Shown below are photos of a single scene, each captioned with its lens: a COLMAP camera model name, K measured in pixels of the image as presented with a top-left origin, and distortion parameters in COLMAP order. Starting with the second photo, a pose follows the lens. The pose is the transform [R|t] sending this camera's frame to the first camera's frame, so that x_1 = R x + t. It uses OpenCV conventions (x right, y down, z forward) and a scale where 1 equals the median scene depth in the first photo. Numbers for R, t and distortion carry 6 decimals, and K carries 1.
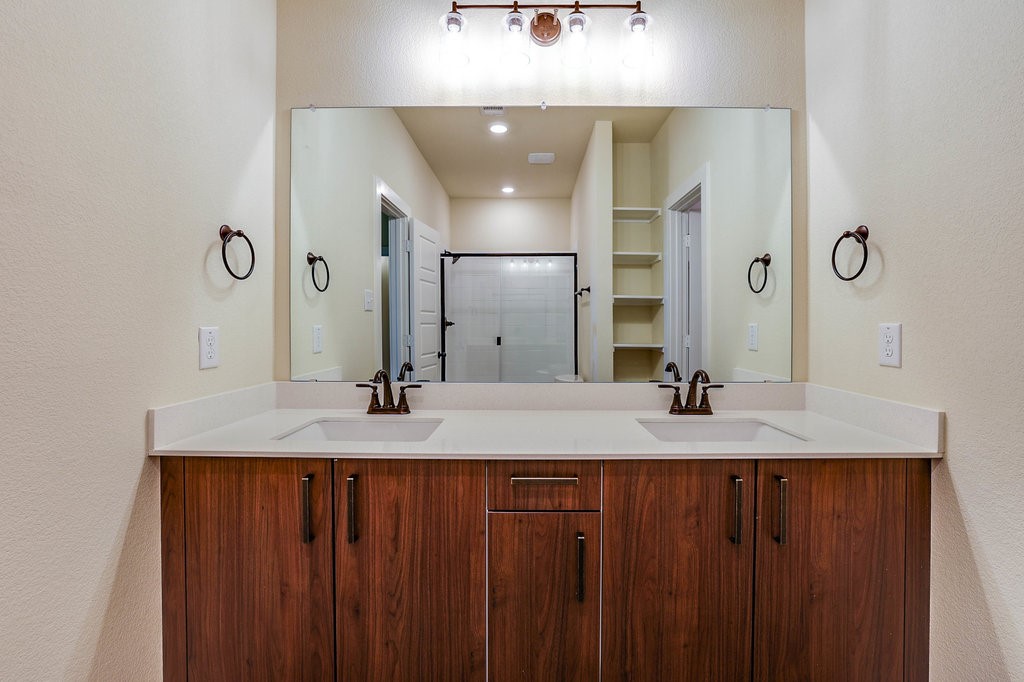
lens RADIAL K [[446.5, 0, 506.3], [0, 446.5, 326.5], [0, 0, 1]] dist [-0.039703, 0.014683]
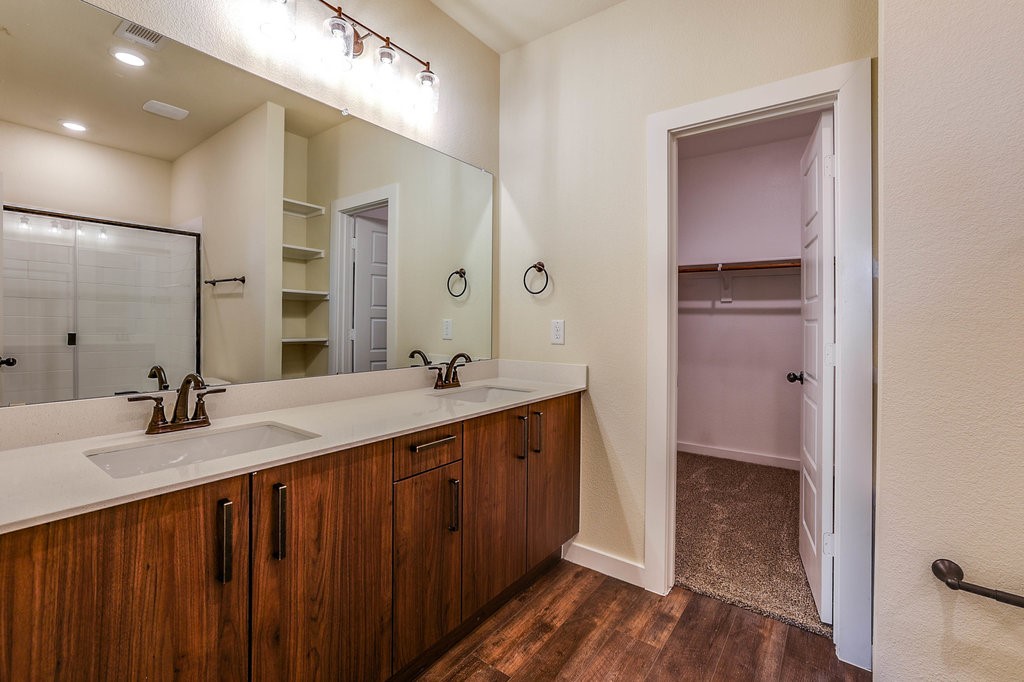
lens RADIAL K [[461.5, 0, 510.0], [0, 461.5, 314.8], [0, 0, 1]] dist [-0.032942, 0.015030]
pose [[0.580503, 0.016265, 0.814096, -0.828587], [-0.005594, 0.999857, -0.015987, 0.001307], [-0.814239, 0.004726, 0.580511, 0.069988]]
